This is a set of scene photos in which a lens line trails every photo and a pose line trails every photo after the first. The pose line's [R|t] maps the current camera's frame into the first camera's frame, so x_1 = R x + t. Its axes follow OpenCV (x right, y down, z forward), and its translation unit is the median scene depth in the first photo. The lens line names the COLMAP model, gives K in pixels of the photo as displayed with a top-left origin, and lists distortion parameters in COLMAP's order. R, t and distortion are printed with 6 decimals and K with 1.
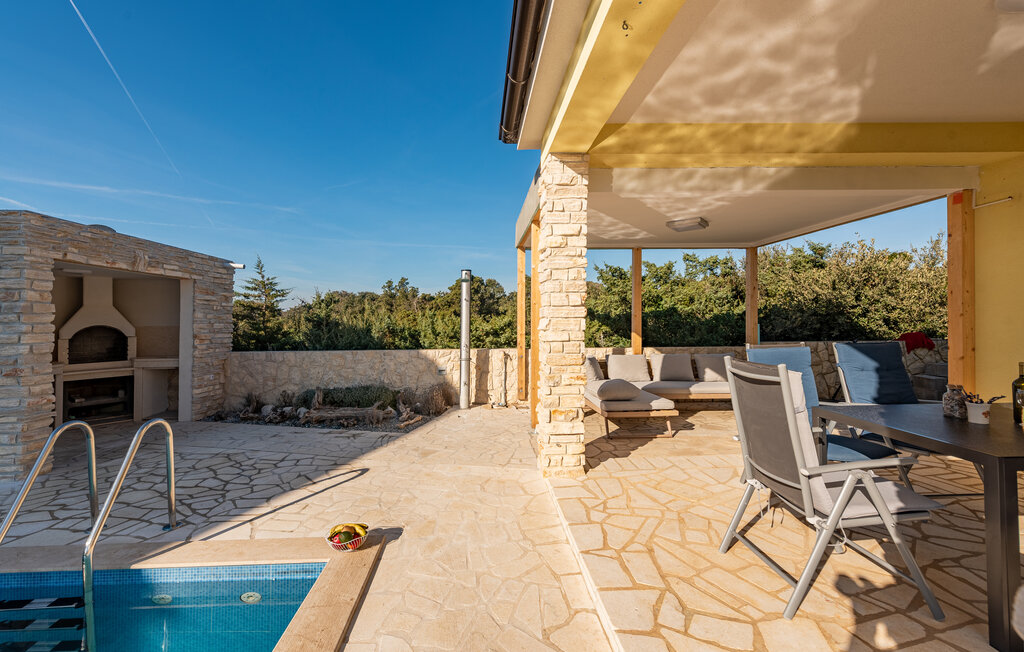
lens RADIAL K [[411.2, 0, 495.3], [0, 411.2, 329.6], [0, 0, 1]] dist [0.011172, -0.002308]
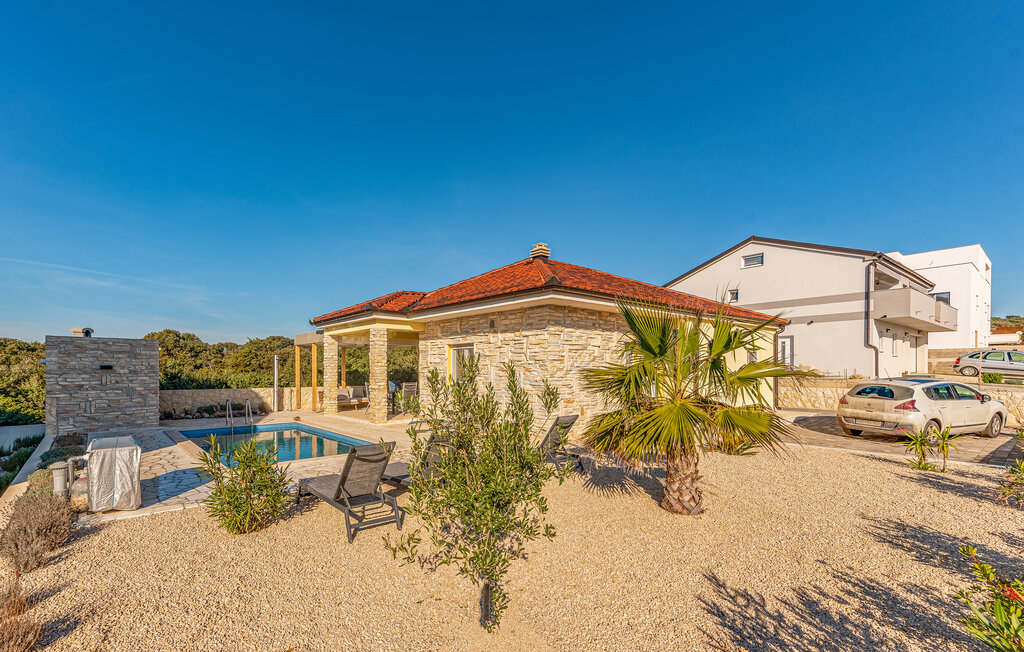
lens RADIAL K [[461.1, 0, 471.5], [0, 461.1, 382.5], [0, 0, 1]] dist [0.031153, -0.004283]
pose [[0.796146, -0.007239, 0.605062, -0.772878], [0.009373, 0.999956, -0.000370, 0.028918], [-0.605033, 0.005966, 0.796178, -1.796598]]
